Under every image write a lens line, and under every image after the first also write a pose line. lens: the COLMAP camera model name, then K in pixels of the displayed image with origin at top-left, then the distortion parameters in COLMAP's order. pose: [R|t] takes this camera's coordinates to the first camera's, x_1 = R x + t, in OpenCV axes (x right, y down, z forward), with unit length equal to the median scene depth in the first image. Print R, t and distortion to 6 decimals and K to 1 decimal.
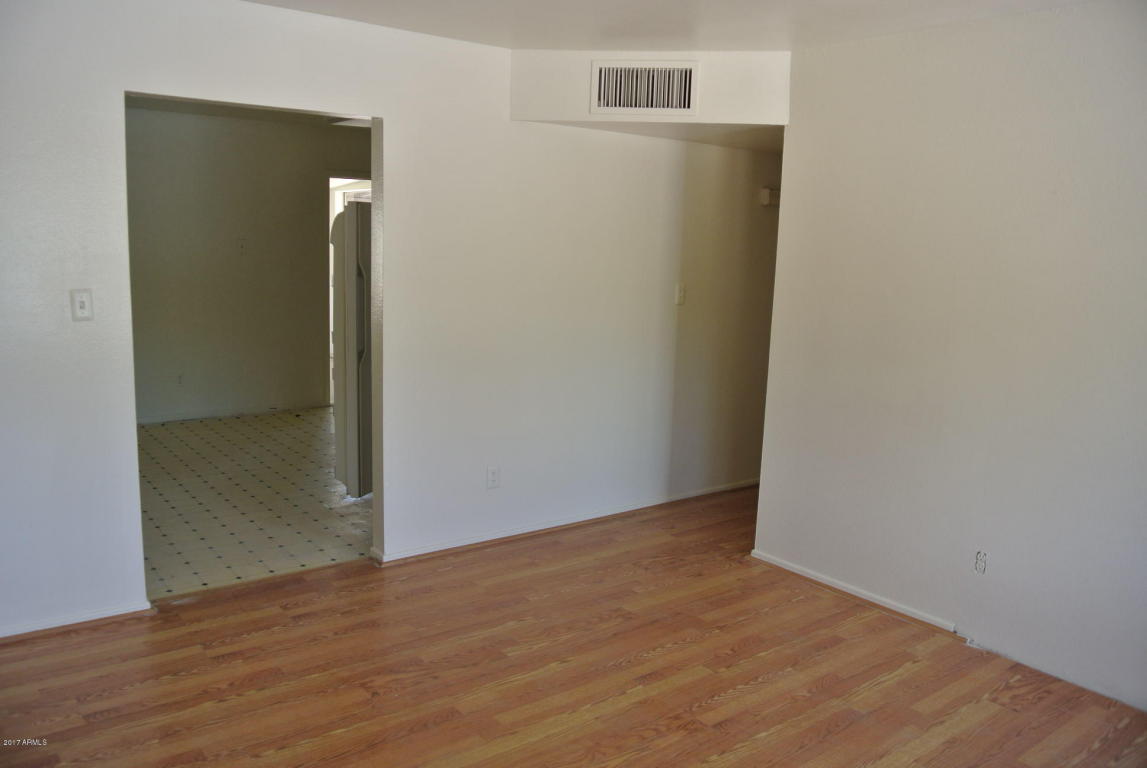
lens RADIAL K [[891.8, 0, 573.1], [0, 891.8, 382.4], [0, 0, 1]] dist [-0.091802, 0.046981]
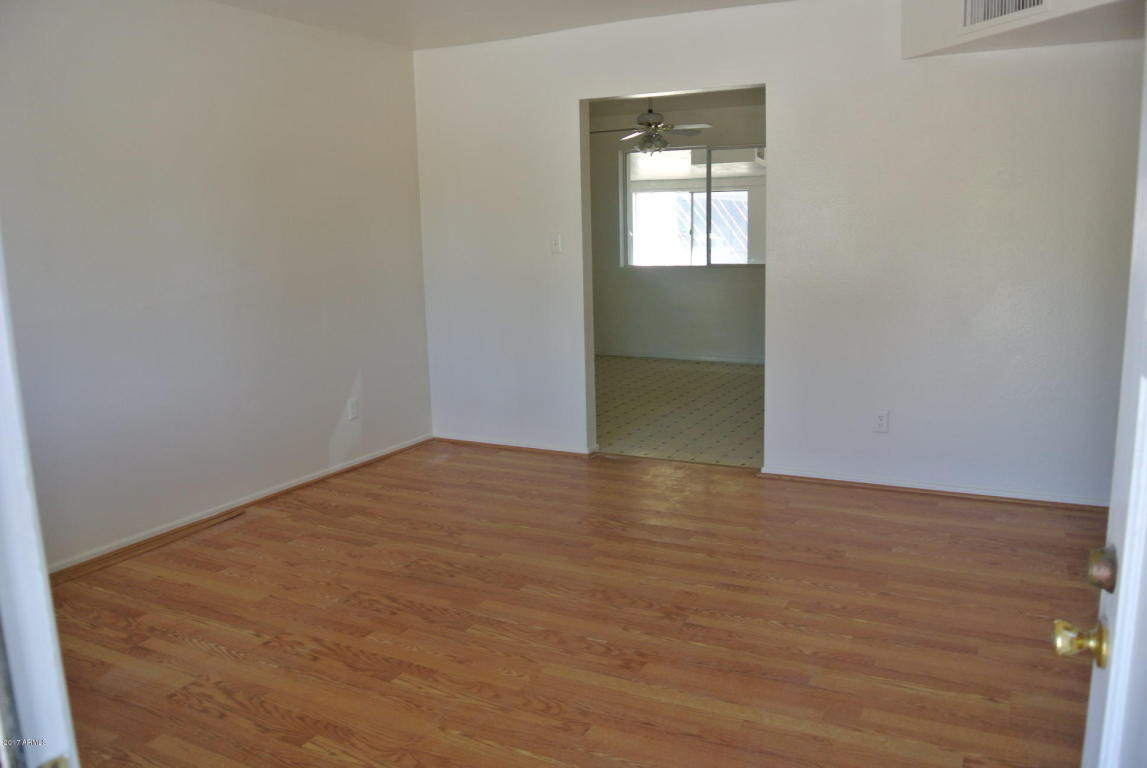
lens RADIAL K [[891.8, 0, 573.3], [0, 891.8, 385.8], [0, 0, 1]] dist [-0.091802, 0.046981]
pose [[0.423160, 0.116526, -0.898531, 0.870364], [-0.106329, 0.991230, 0.078472, 0.033682], [0.899794, 0.062334, 0.431839, 0.341404]]
